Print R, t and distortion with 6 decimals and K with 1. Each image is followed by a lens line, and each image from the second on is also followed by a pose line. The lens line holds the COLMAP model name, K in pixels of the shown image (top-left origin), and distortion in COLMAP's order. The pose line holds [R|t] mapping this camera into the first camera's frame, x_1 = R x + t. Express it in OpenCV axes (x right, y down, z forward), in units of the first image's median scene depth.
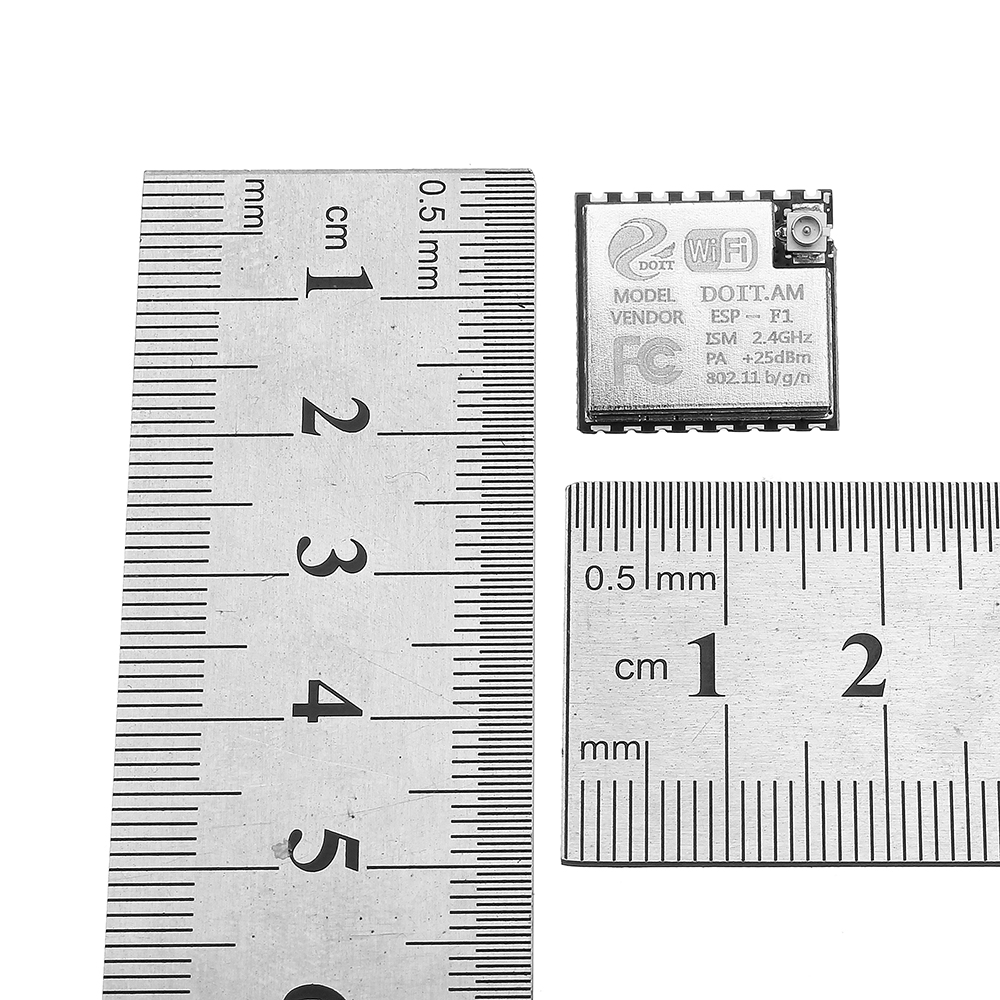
lens RADIAL K [[7345.9, 0, 503.5], [0, 7345.9, 489.8], [0, 0, 1]] dist [0.917885, 0.000000]
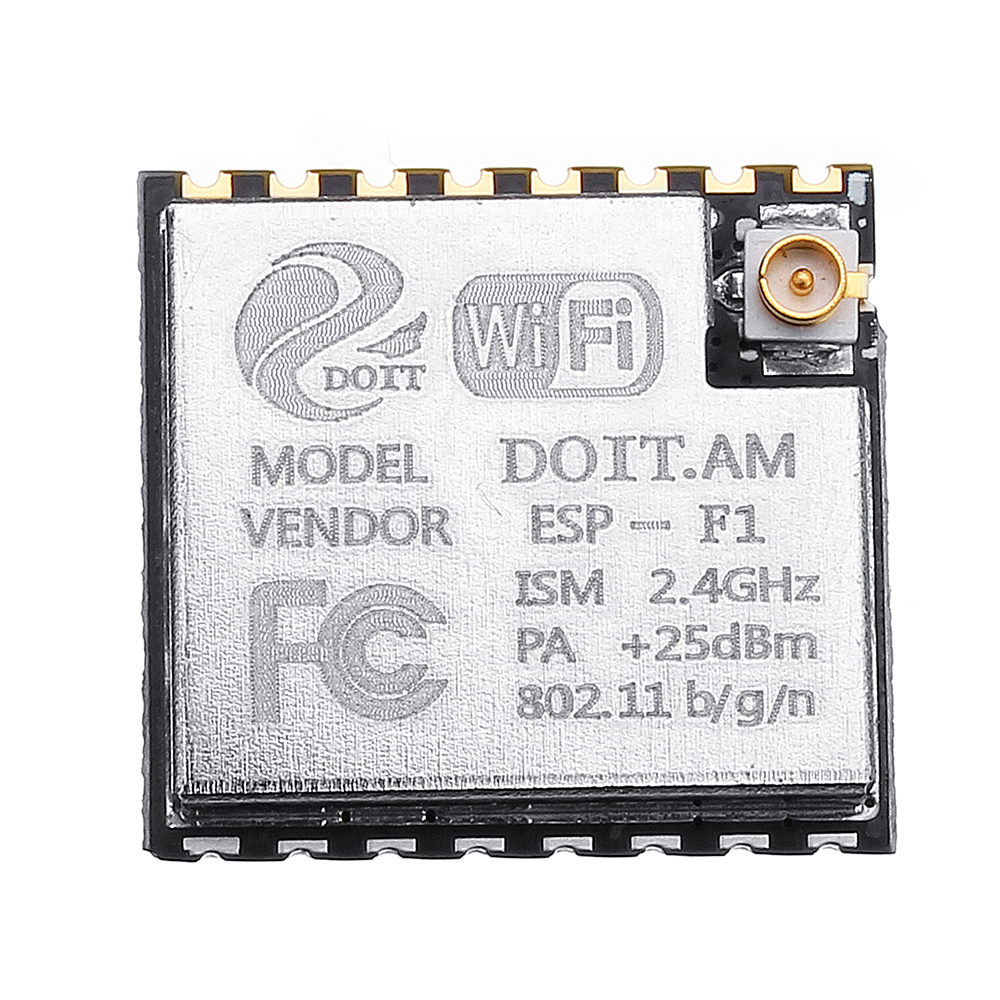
lens RADIAL K [[7345.9, 0, 515.0], [0, 7345.9, 533.4], [0, 0, 1]] dist [0.917885, 0.000000]
pose [[0.999097, 0.002260, 0.042422, 0.012757], [-0.001025, 0.999575, -0.029129, -0.013028], [-0.042470, 0.029059, 0.998675, 0.652420]]
